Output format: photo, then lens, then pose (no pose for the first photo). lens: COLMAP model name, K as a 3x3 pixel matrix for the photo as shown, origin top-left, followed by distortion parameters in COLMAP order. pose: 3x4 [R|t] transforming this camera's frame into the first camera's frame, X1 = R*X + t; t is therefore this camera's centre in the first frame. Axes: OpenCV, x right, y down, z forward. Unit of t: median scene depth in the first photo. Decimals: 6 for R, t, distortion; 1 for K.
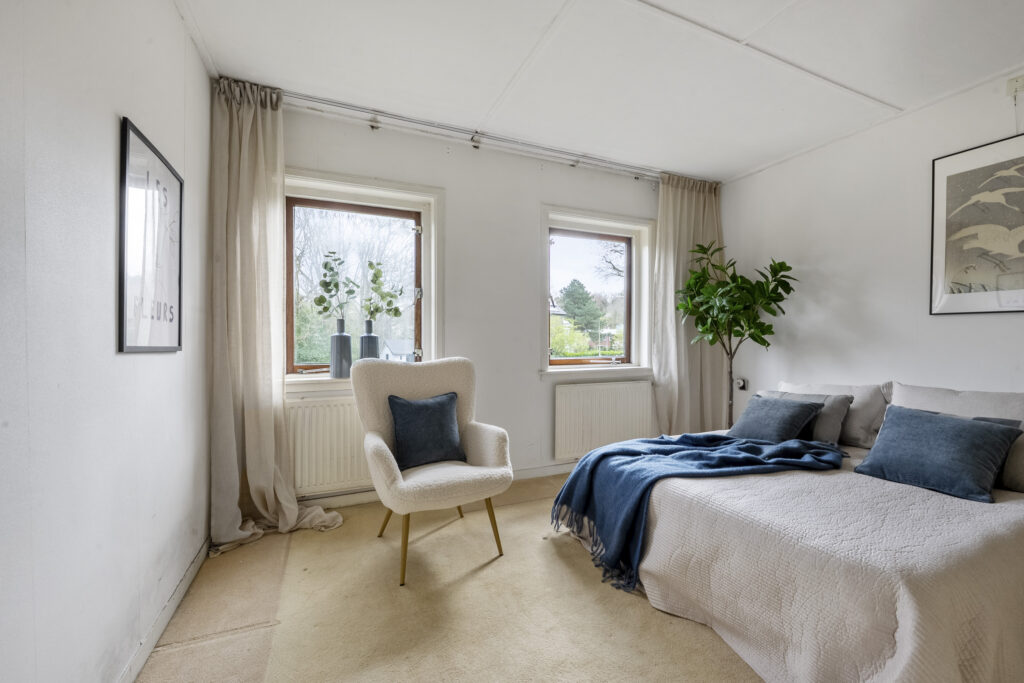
lens RADIAL K [[417.4, 0, 516.4], [0, 417.4, 343.8], [0, 0, 1]] dist [-0.002460, -0.000125]
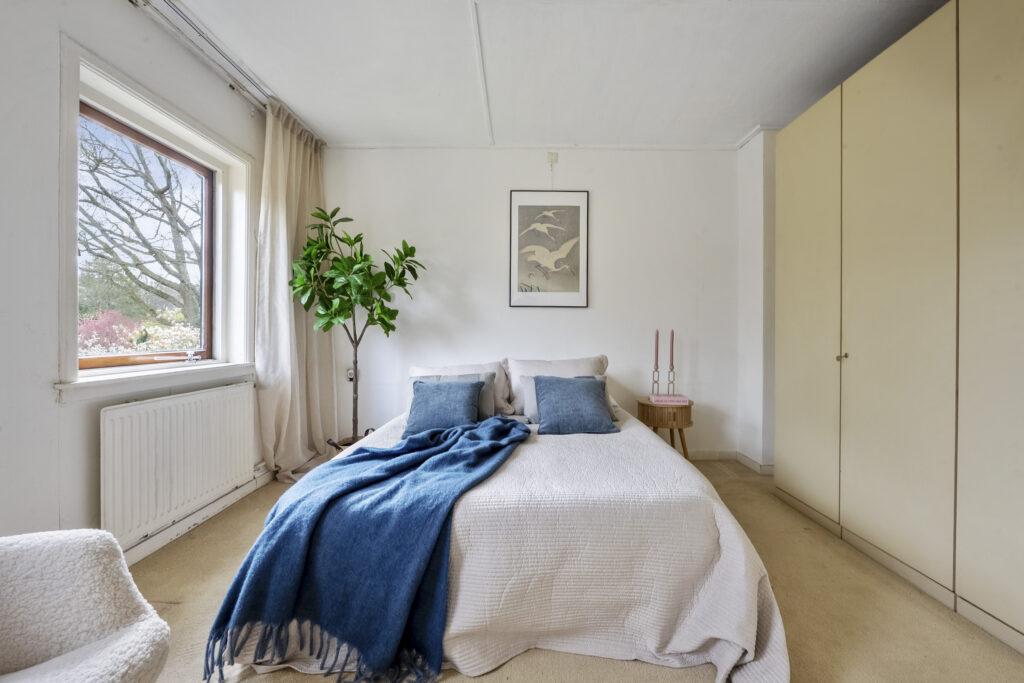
lens RADIAL K [[420.2, 0, 515.7], [0, 420.2, 334.3], [0, 0, 1]] dist [-0.008009, 0.000003]
pose [[0.400643, -0.000977, 0.916234, -0.175121], [0.012602, 0.999911, -0.004444, 0.019483], [-0.916148, 0.013327, 0.400619, 0.353855]]
